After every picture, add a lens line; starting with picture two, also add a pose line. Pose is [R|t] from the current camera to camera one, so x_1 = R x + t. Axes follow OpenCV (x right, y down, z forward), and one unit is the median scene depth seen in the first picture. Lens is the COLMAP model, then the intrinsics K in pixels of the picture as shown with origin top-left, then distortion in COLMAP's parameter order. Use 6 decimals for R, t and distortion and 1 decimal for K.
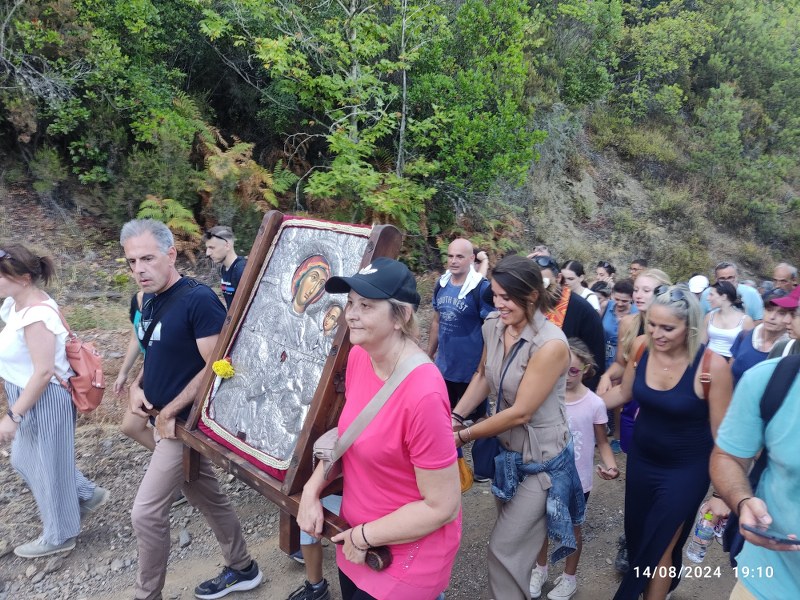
lens RADIAL K [[599.4, 0, 404.6], [0, 599.4, 298.9], [0, 0, 1]] dist [0.065947, -0.081153]
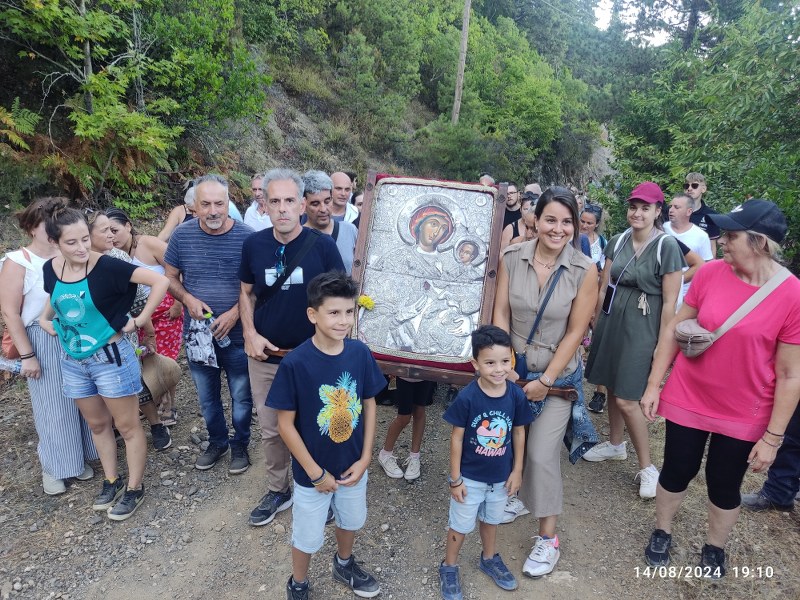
lens RADIAL K [[599.4, 0, 402.2], [0, 599.4, 303.0], [0, 0, 1]] dist [0.065947, -0.081153]
pose [[0.805357, -0.173256, 0.566905, -0.198372], [0.097777, 0.982061, 0.161232, -0.007810], [-0.584670, -0.074419, 0.807851, -0.081963]]
